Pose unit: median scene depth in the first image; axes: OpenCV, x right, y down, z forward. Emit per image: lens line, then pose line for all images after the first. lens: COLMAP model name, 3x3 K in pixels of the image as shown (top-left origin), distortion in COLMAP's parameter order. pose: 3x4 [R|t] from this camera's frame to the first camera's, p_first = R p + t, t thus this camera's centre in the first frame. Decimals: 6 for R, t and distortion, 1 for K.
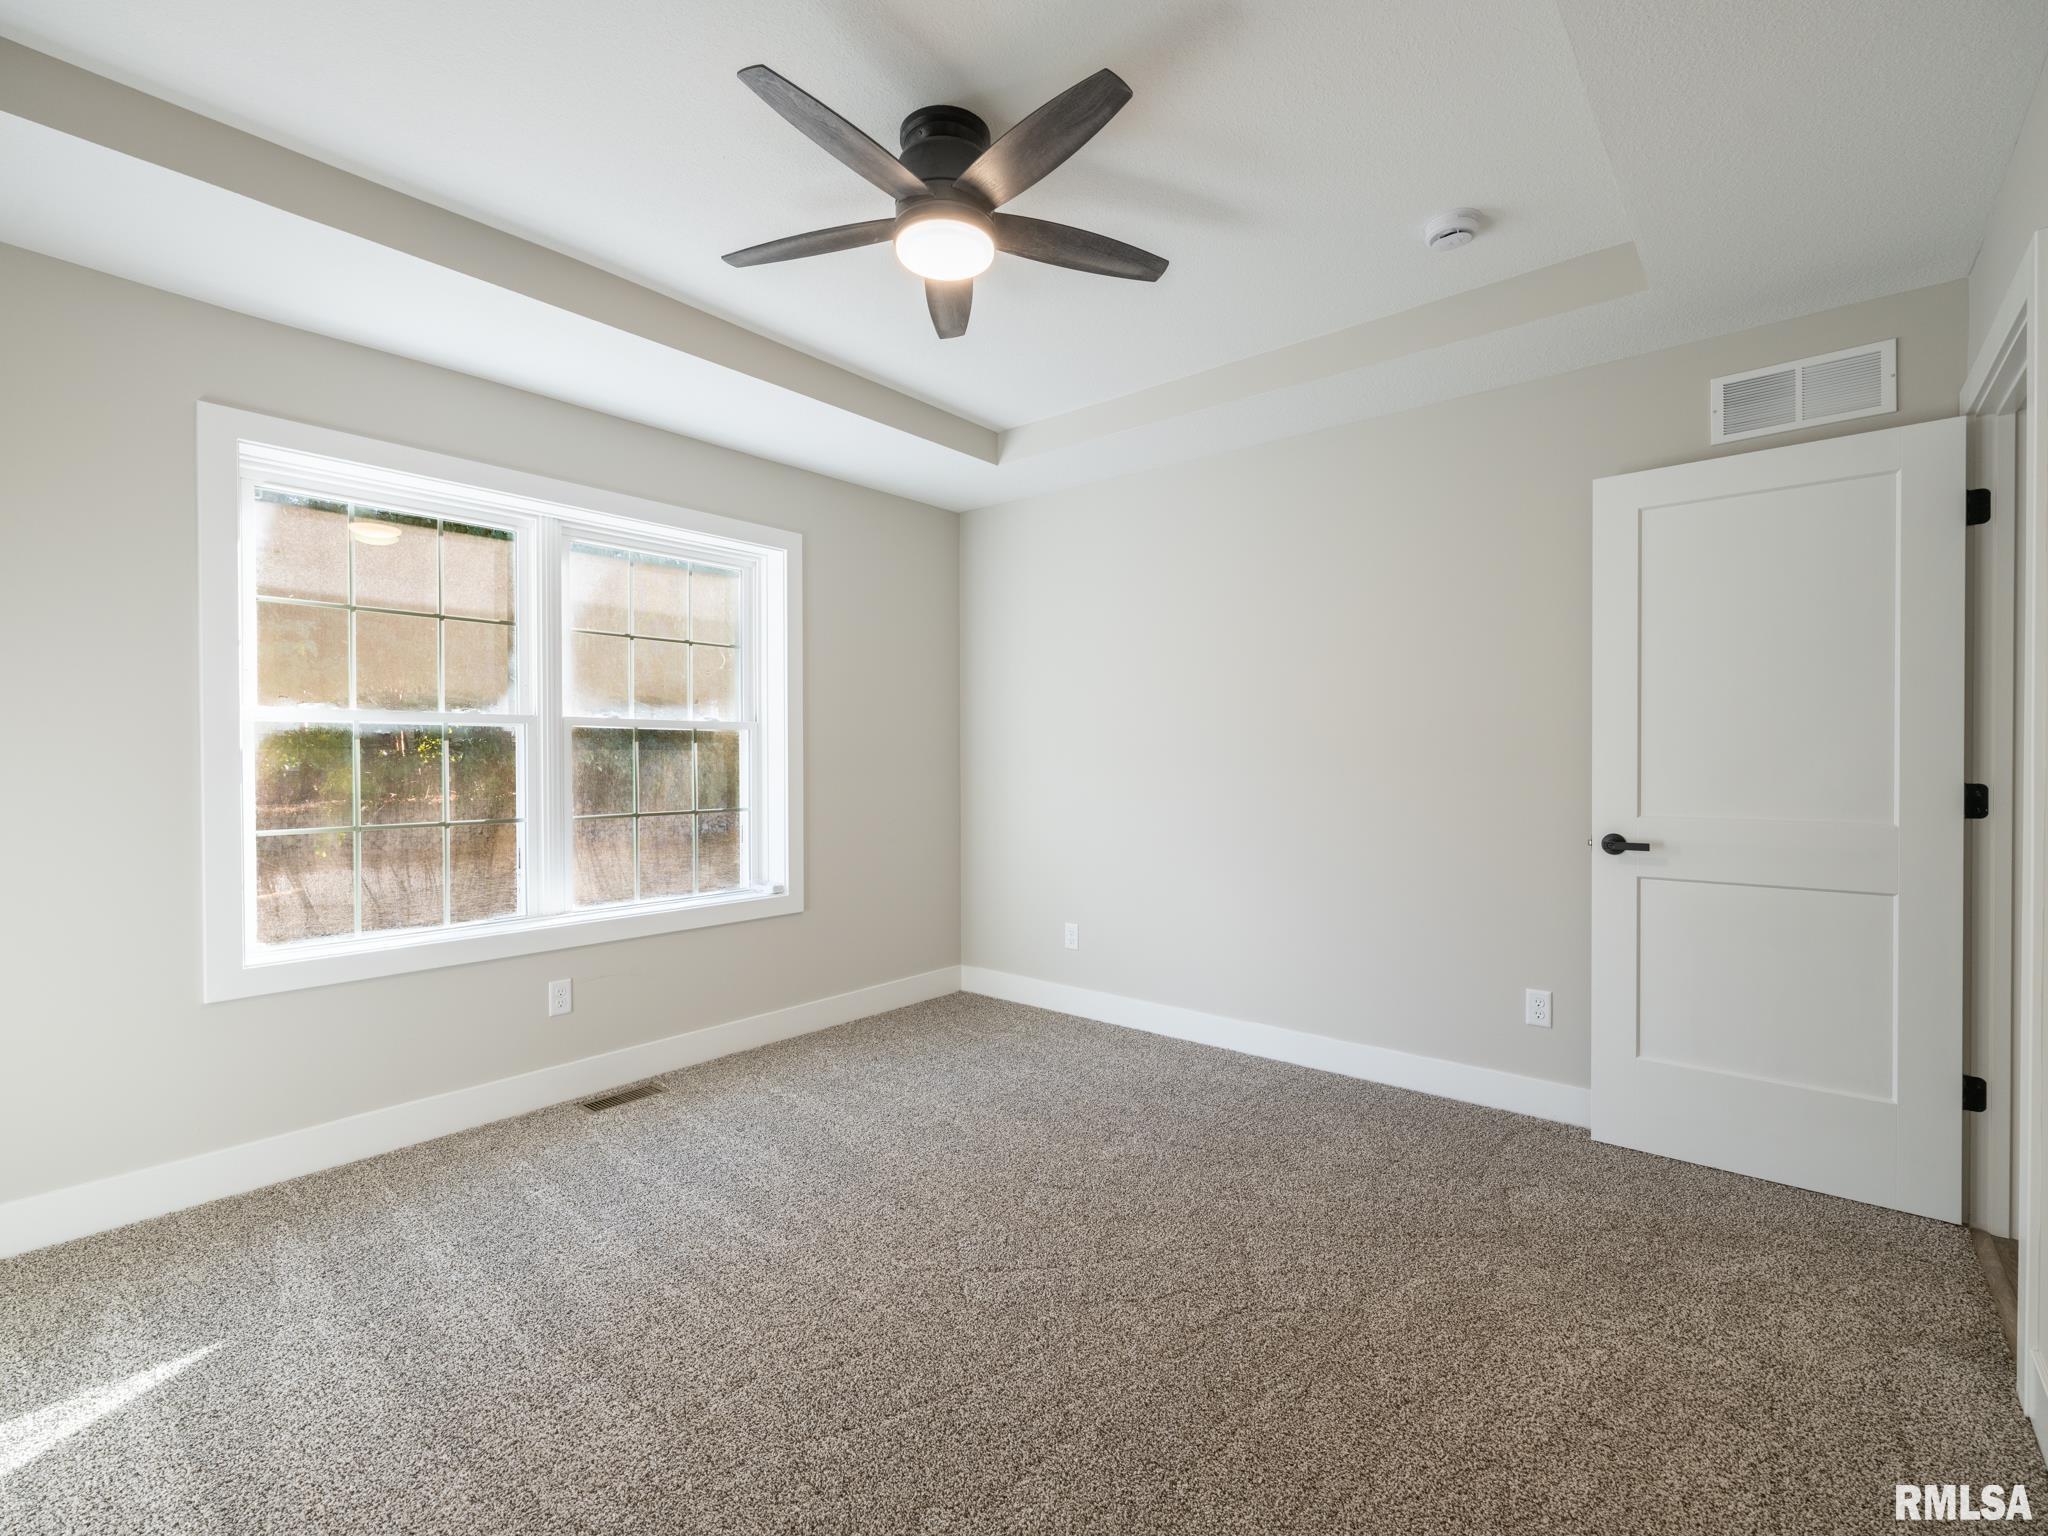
lens RADIAL K [[936.3, 0, 1028.9], [0, 936.3, 772.4], [0, 0, 1]] dist [0.007584, 0.000602]
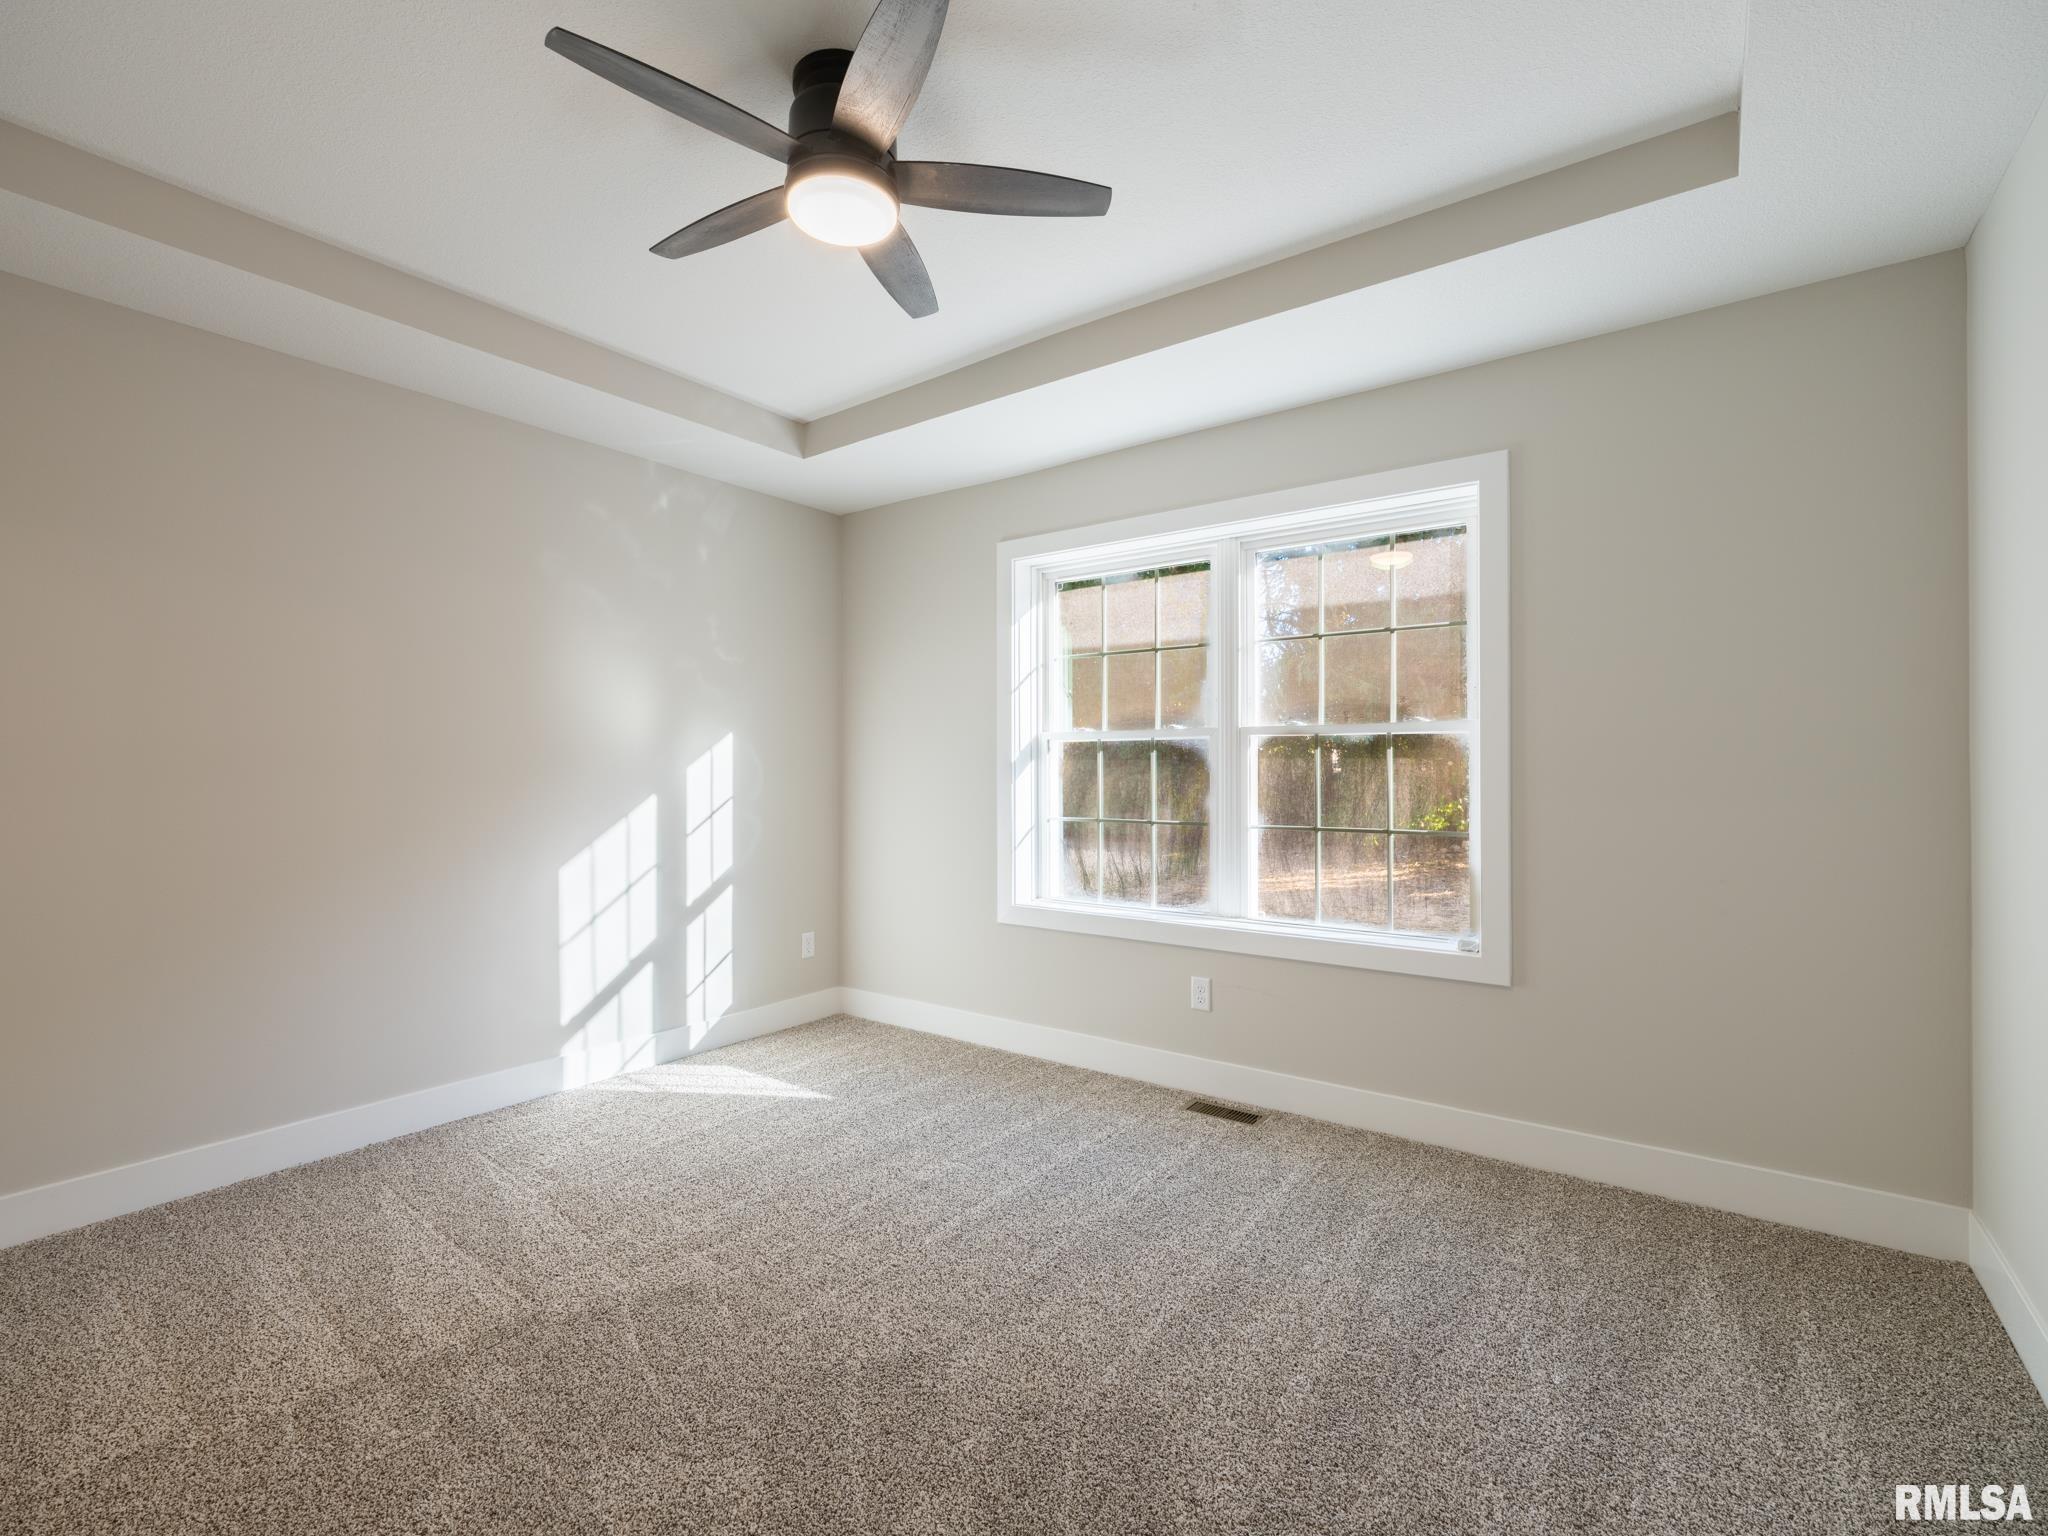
lens RADIAL K [[936.3, 0, 1014.3], [0, 936.3, 768.4], [0, 0, 1]] dist [0.007584, 0.000602]
pose [[0.056041, 0.002191, -0.998426, 0.558576], [-0.015499, 0.999879, 0.001324, -0.011838], [0.998308, 0.015401, 0.056069, 0.752410]]
